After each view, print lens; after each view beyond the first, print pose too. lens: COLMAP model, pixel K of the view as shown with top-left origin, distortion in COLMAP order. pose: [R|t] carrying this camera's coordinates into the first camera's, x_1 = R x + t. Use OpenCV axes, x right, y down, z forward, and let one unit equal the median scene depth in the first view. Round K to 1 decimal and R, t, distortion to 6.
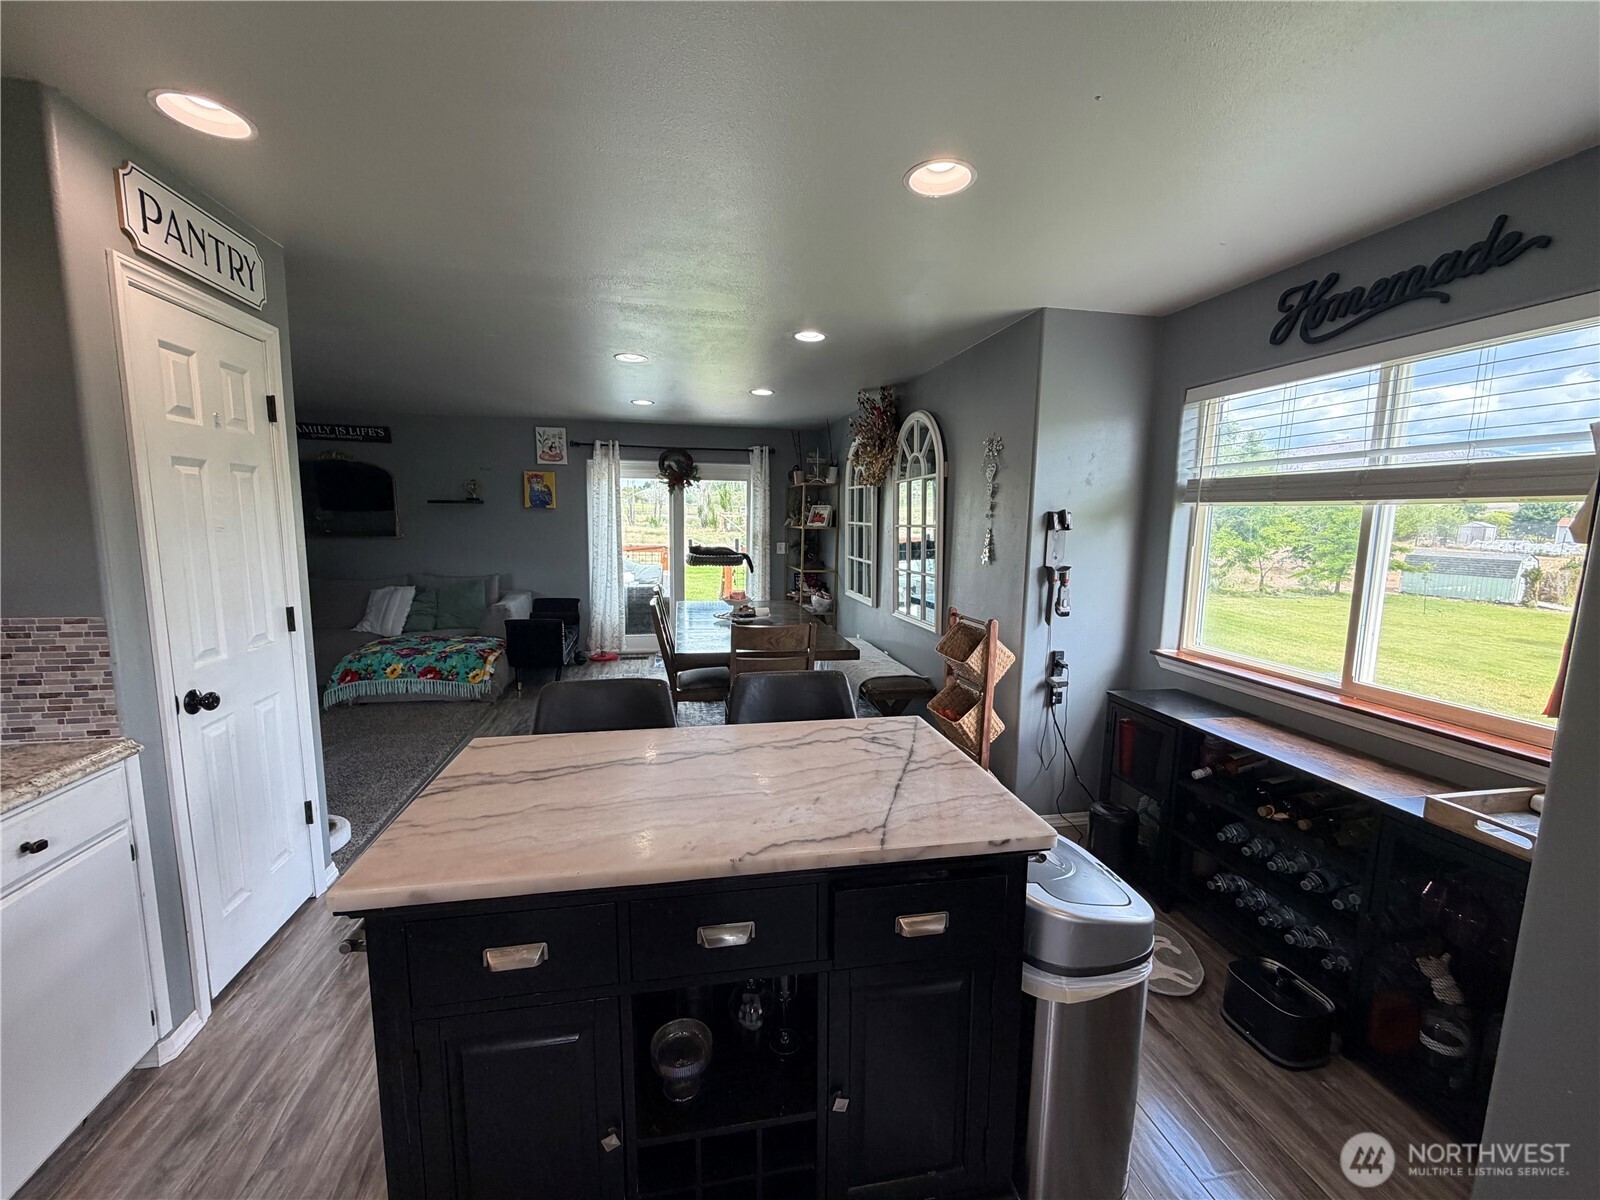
lens RADIAL K [[638.1, 0, 793.2], [0, 638.1, 597.7], [0, 0, 1]] dist [-0.002337, 0.001033]
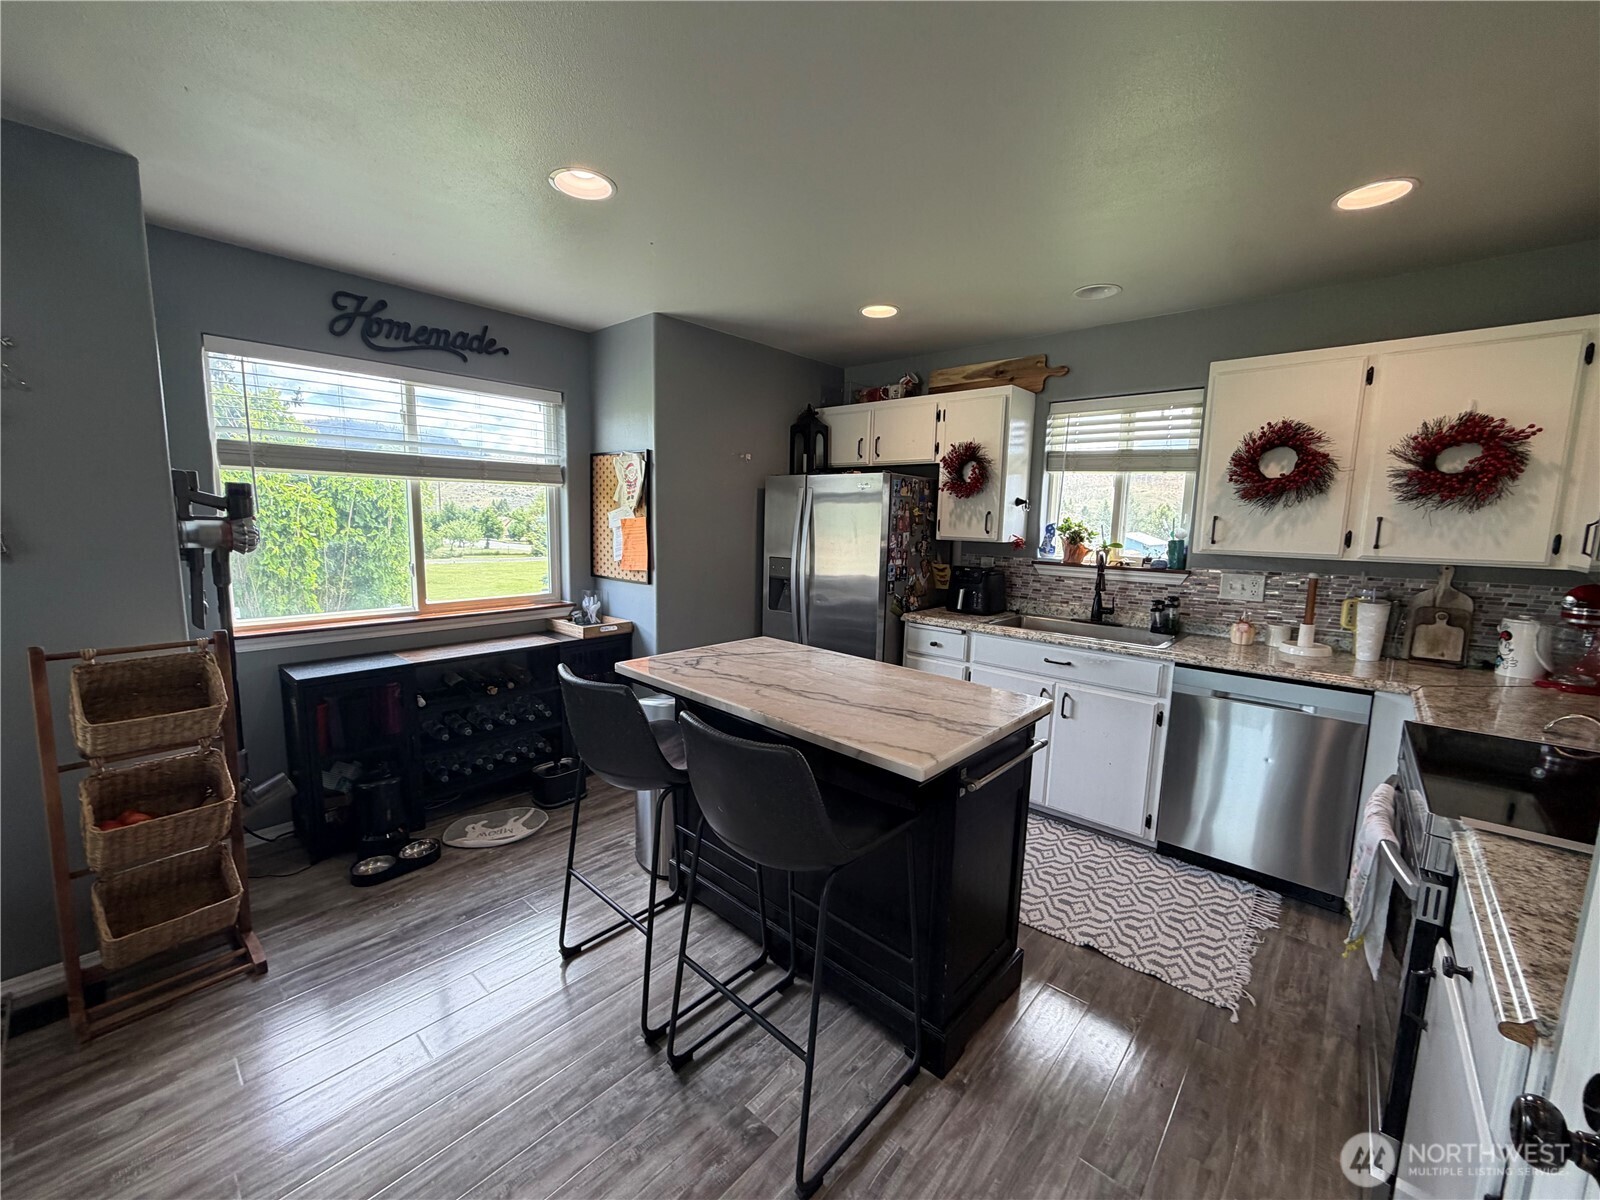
lens RADIAL K [[638.1, 0, 795.0], [0, 638.1, 598.0], [0, 0, 1]] dist [-0.002337, 0.001033]
pose [[-0.600097, -0.132159, 0.788934, -0.581316], [0.069886, 0.973825, 0.216290, -0.102628], [-0.796868, 0.184931, -0.575154, 0.890687]]
